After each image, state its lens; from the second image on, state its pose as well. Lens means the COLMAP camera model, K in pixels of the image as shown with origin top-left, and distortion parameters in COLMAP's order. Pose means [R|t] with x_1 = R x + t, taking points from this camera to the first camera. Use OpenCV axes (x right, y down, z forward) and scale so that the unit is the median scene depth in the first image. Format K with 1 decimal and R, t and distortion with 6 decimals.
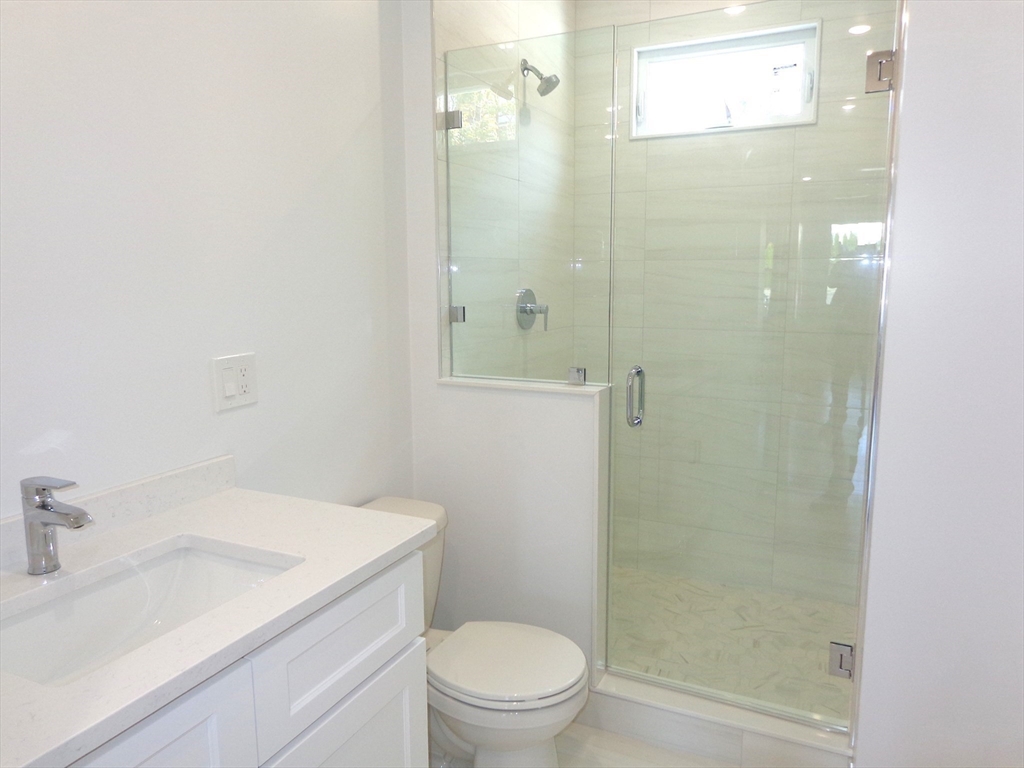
lens RADIAL K [[715.3, 0, 512.0], [0, 715.3, 384.0], [0, 0, 1]] dist [-0.001608, 0.003033]
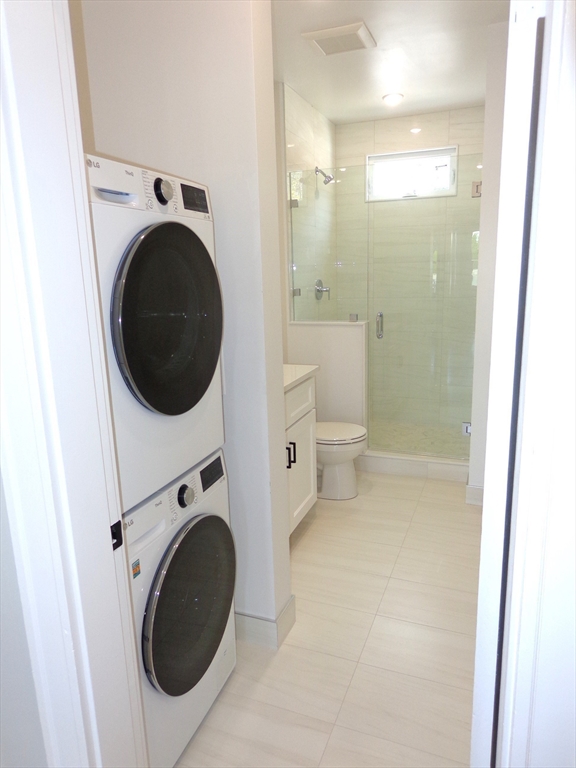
lens RADIAL K [[536.5, 0, 281.8], [0, 536.5, 384.7], [0, 0, 1]] dist [-0.001608, 0.003033]
pose [[0.997315, -0.039431, 0.061711, -0.194196], [0.035463, 0.997311, 0.064133, 0.064273], [-0.064073, -0.061772, 0.996032, -0.542571]]
